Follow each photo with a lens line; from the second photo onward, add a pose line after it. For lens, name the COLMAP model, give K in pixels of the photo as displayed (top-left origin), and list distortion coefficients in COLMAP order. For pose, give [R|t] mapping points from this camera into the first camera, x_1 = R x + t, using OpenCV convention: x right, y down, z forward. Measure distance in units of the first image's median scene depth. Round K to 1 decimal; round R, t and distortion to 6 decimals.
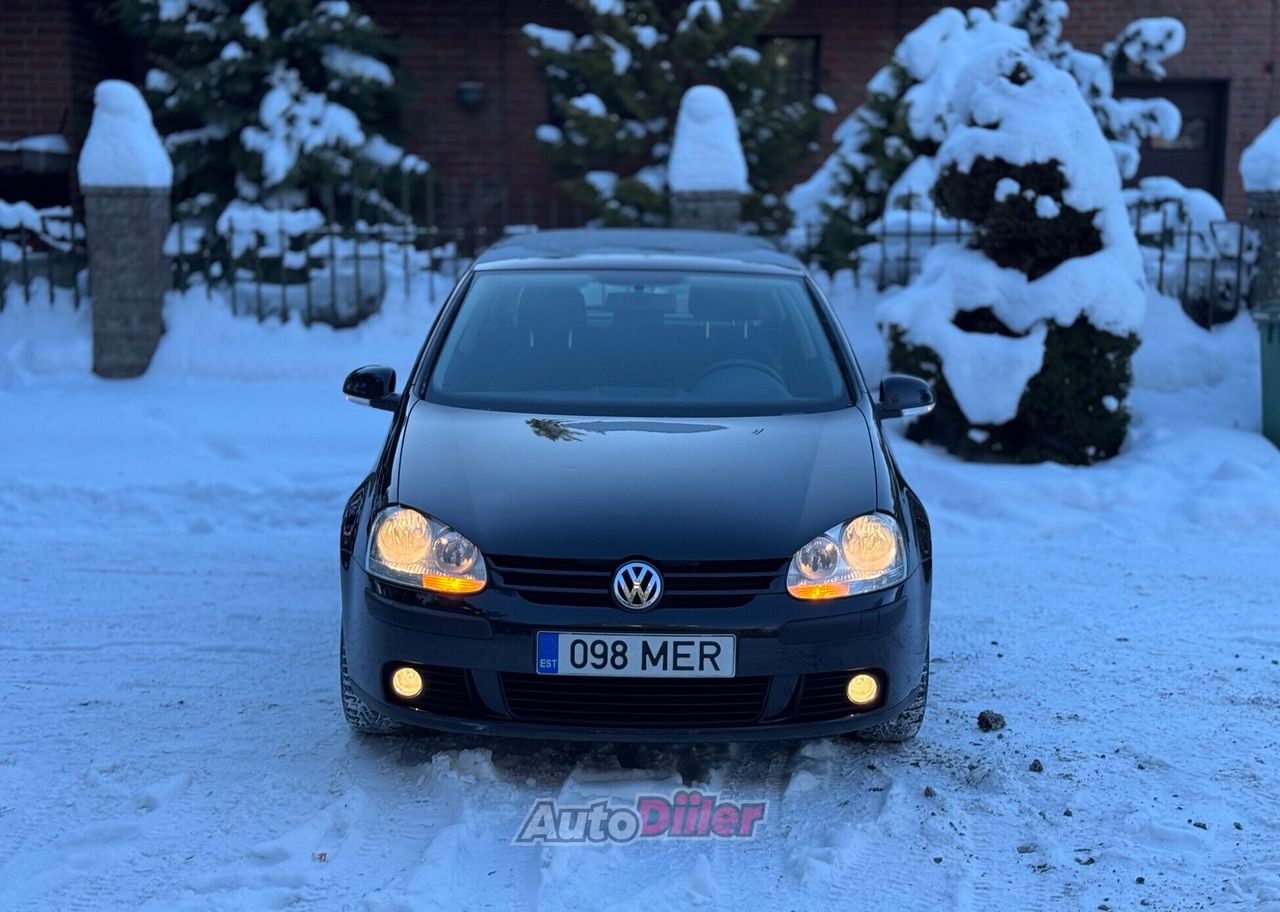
lens RADIAL K [[1755.4, 0, 644.8], [0, 1755.4, 499.2], [0, 0, 1]] dist [0.206602, -0.431309]
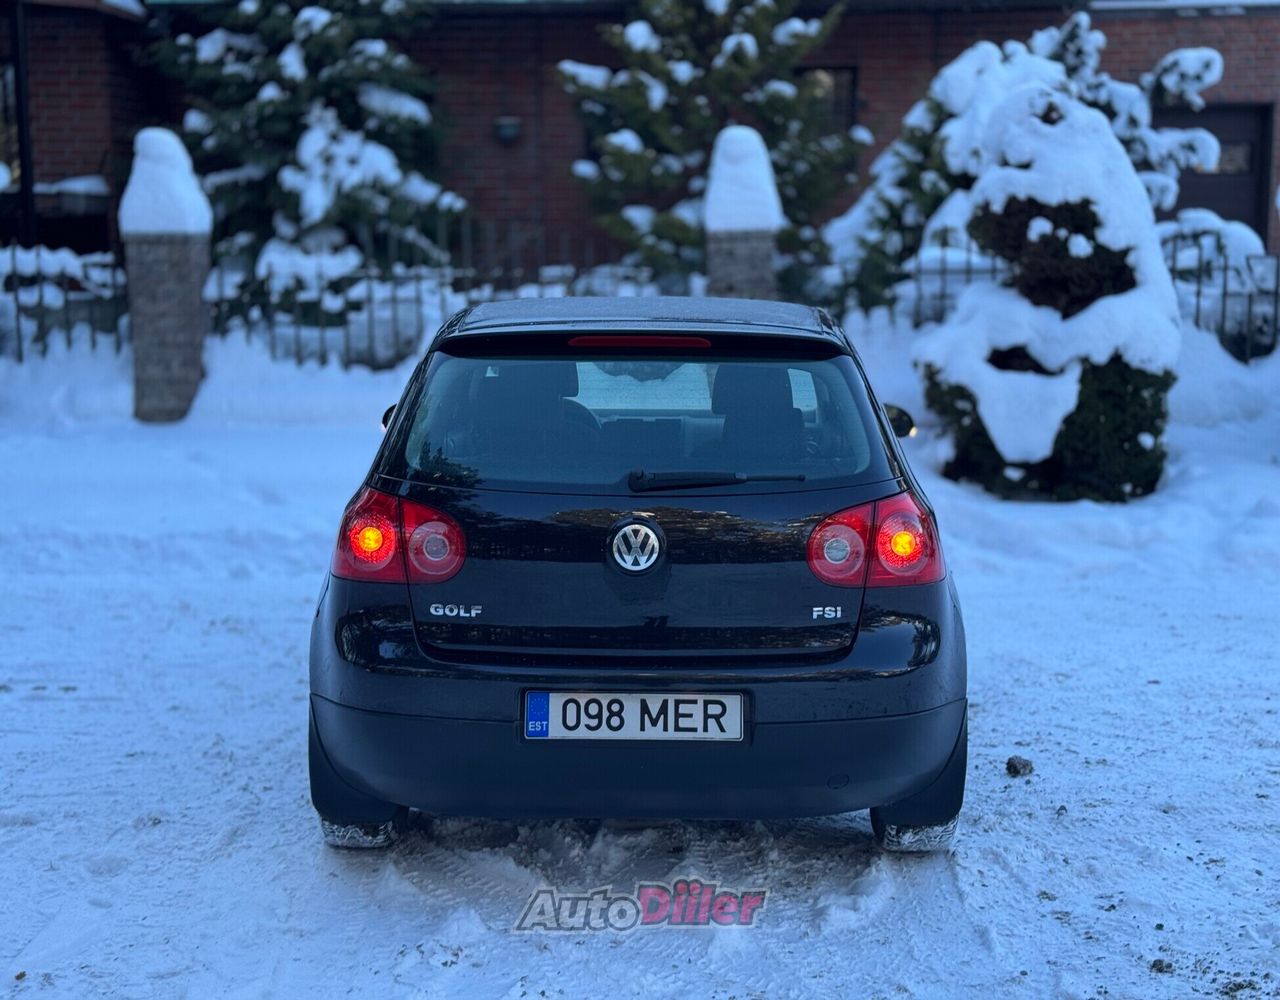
lens RADIAL K [[1787.4, 0, 661.6], [0, 1787.4, 501.0], [0, 0, 1]] dist [0.206239, -0.417288]
pose [[0.999855, -0.008334, -0.014881, 0.003511], [0.008126, 0.999869, -0.013995, -0.006846], [0.014996, 0.013872, 0.999791, -0.019214]]
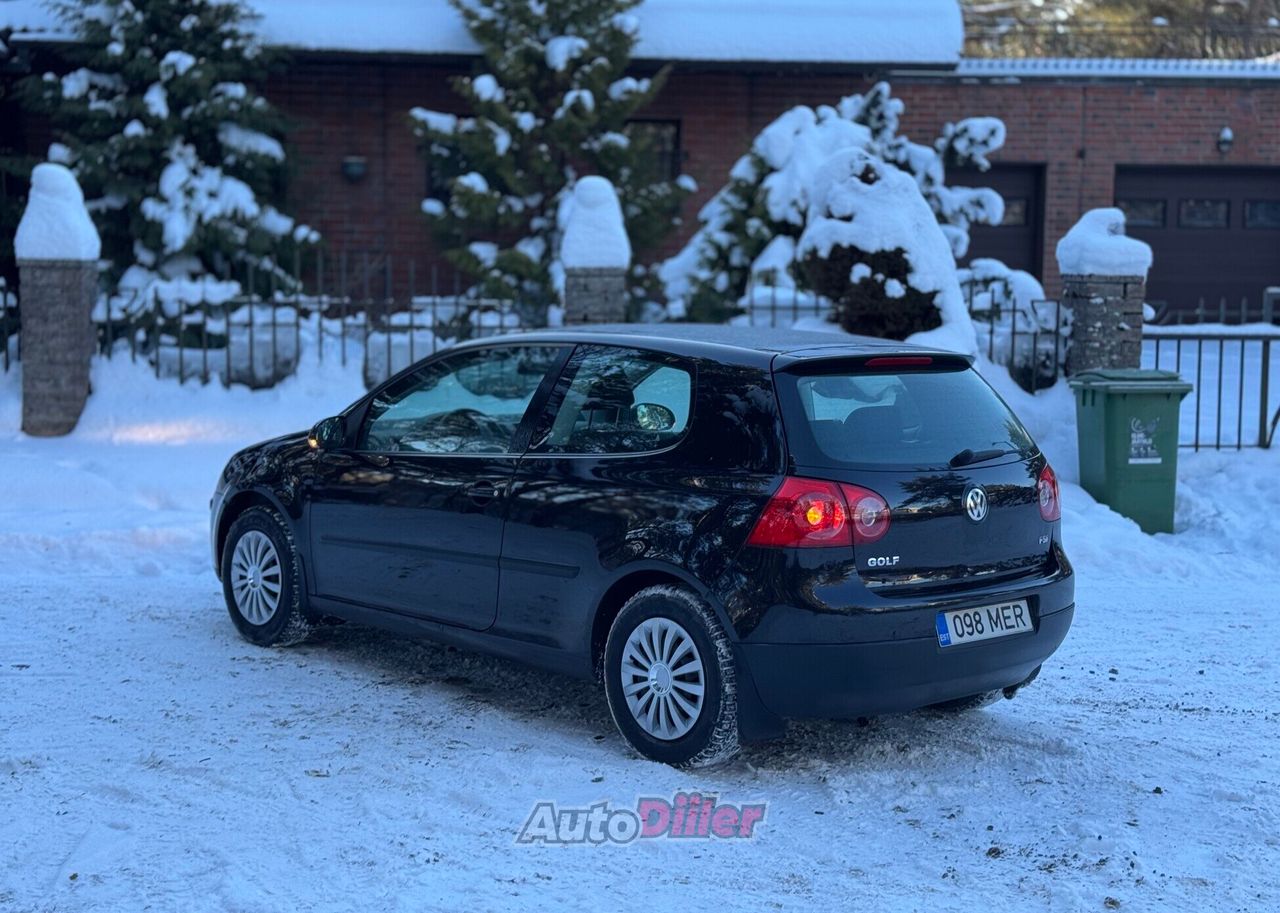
lens RADIAL K [[1759.4, 0, 653.4], [0, 1759.4, 430.2], [0, 0, 1]] dist [0.186887, -0.323184]
pose [[0.995633, 0.000465, 0.093355, -0.031877], [0.006010, 0.997593, -0.069073, 0.005328], [-0.093162, 0.069333, 0.993234, -0.102990]]
